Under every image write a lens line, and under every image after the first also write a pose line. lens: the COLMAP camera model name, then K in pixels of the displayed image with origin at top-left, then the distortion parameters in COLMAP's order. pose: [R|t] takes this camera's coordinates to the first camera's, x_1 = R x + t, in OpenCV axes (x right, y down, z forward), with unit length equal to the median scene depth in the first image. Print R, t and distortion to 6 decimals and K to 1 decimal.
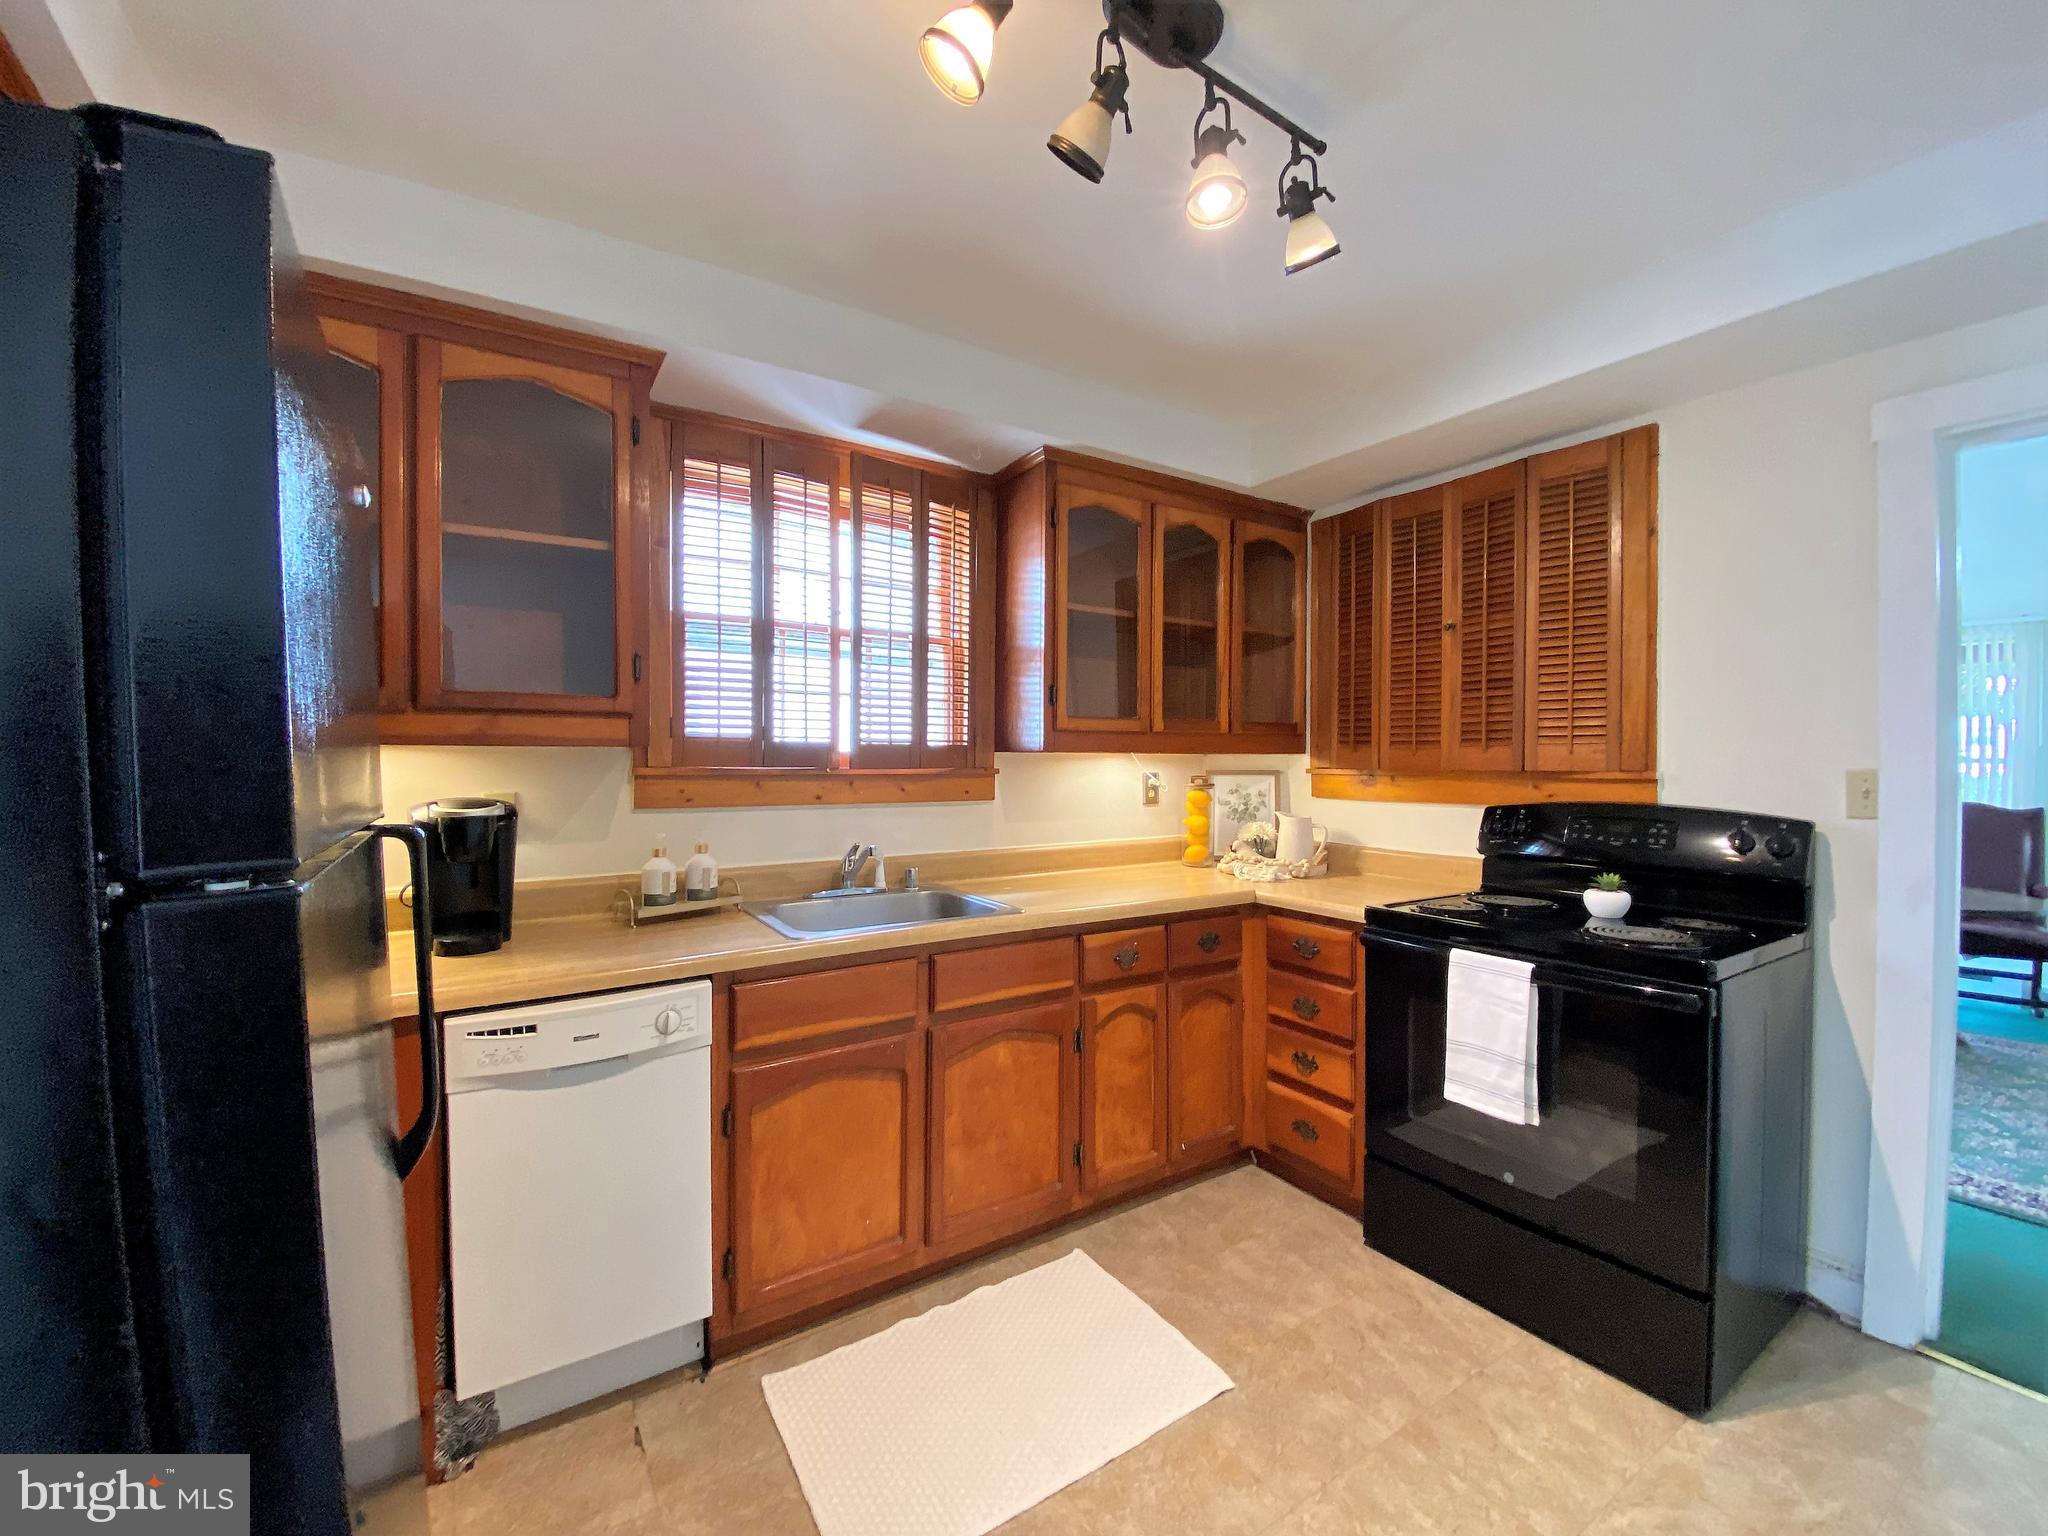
lens RADIAL K [[825.7, 0, 1024.0], [0, 825.7, 768.0], [0, 0, 1]] dist [0.030630, -0.025271]
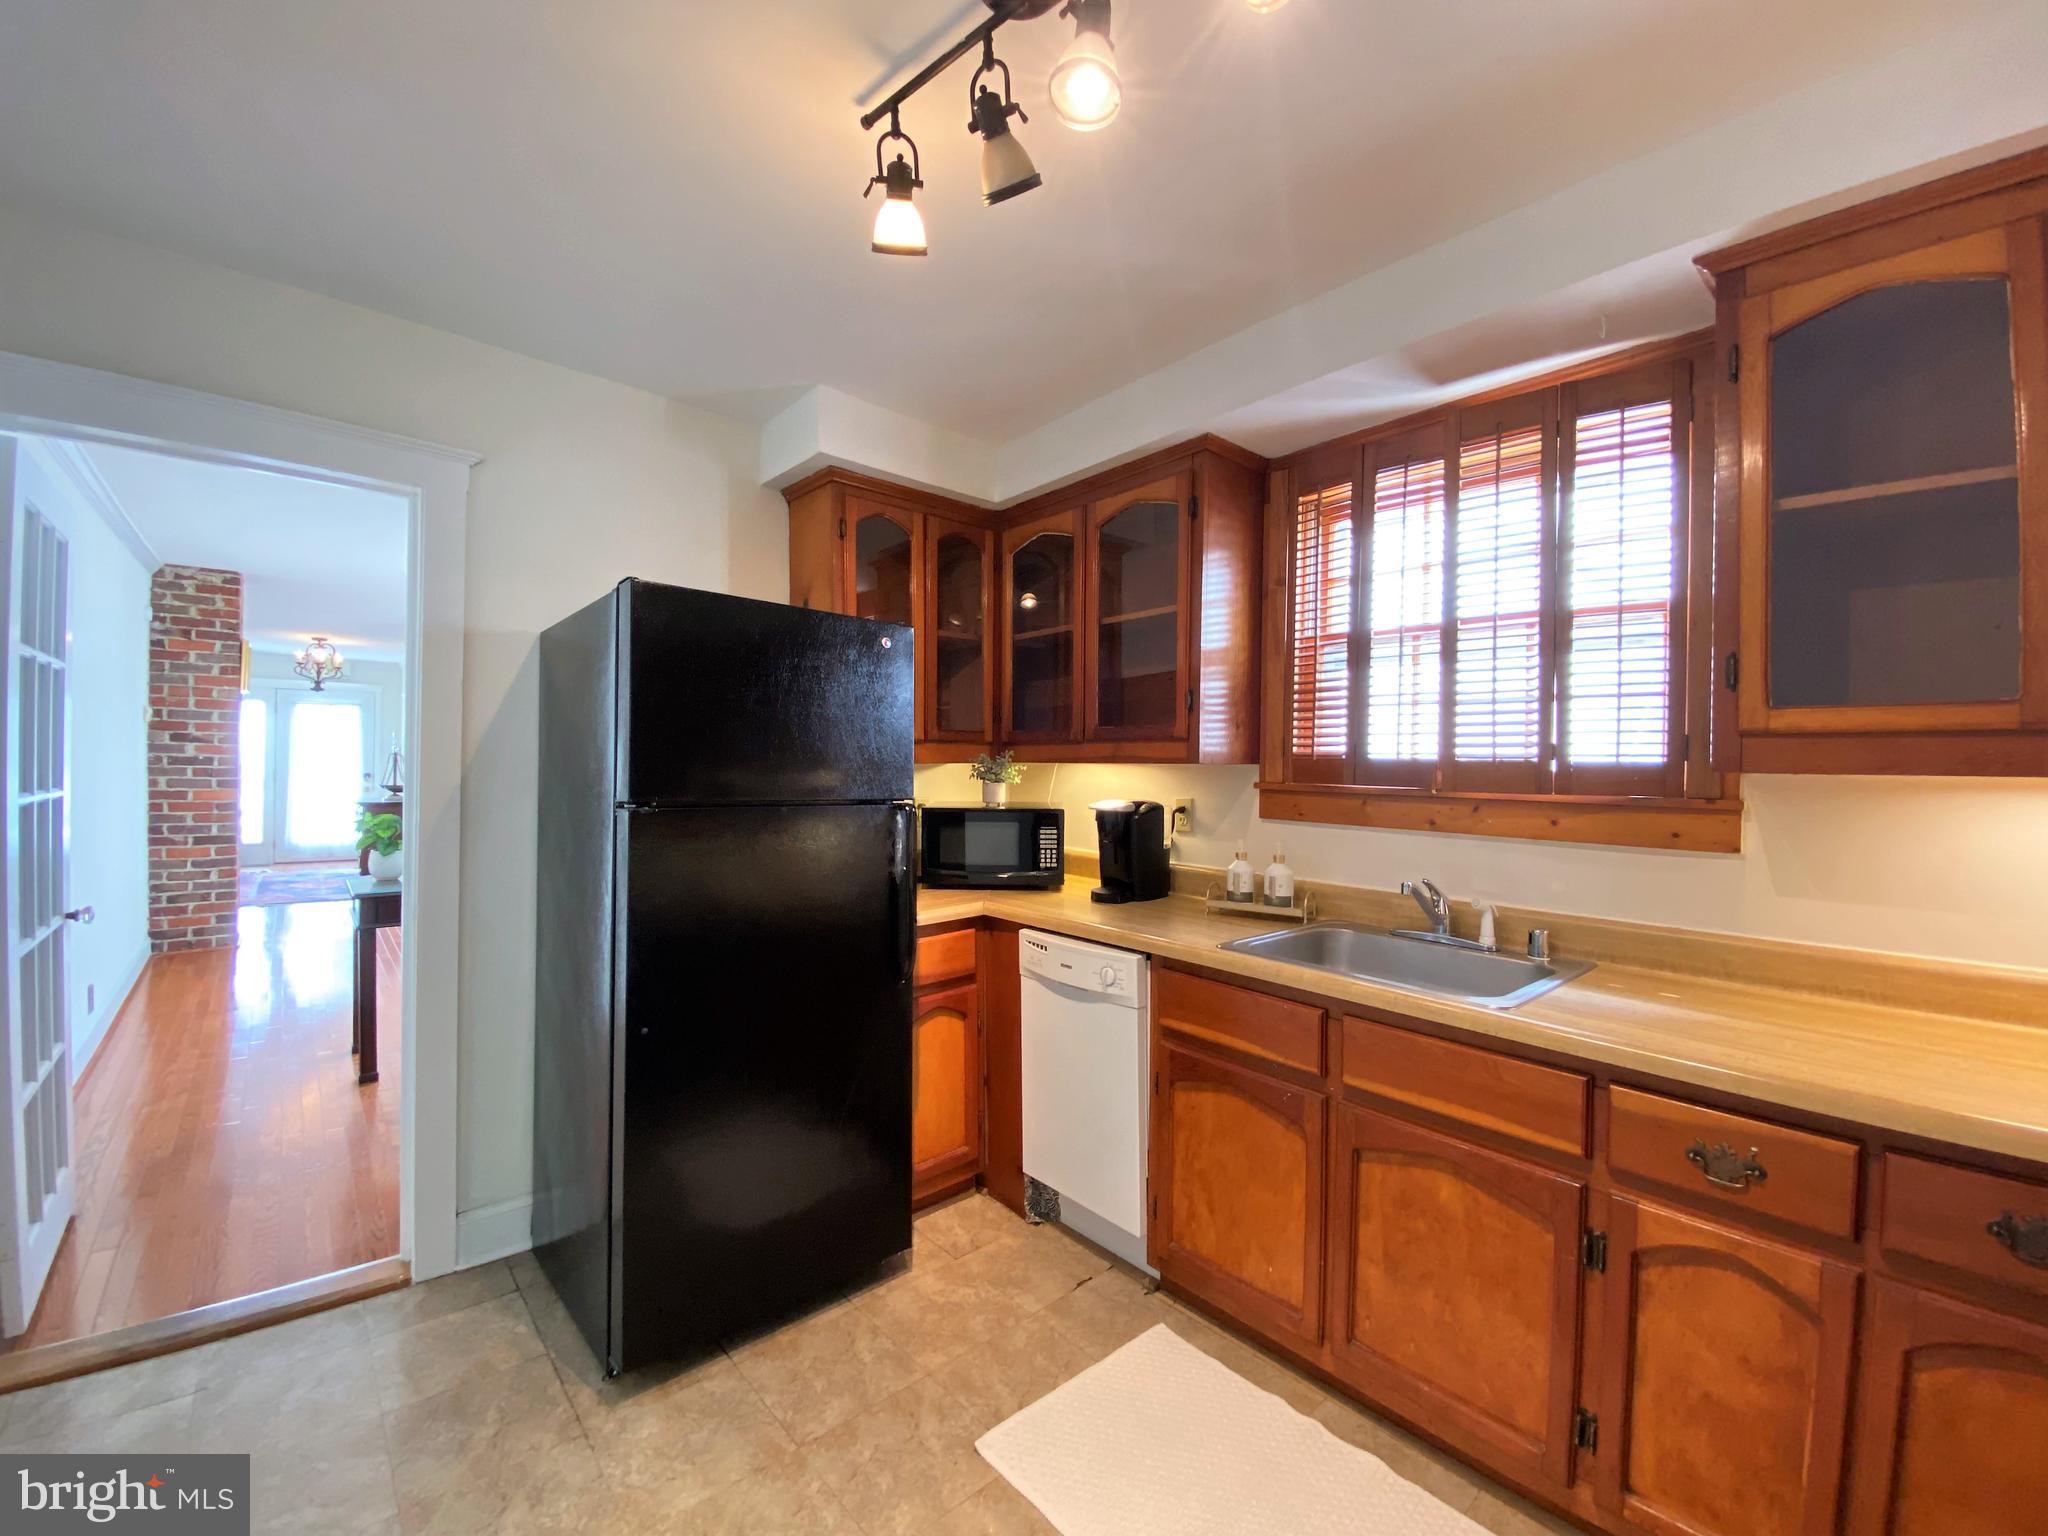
lens RADIAL K [[825.7, 0, 1024.0], [0, 825.7, 768.0], [0, 0, 1]] dist [0.030630, -0.025271]
pose [[0.151069, 0.004571, -0.988513, 0.599669], [-0.027212, 0.999630, 0.000463, -0.011351], [0.988149, 0.026829, 0.151138, 0.490088]]
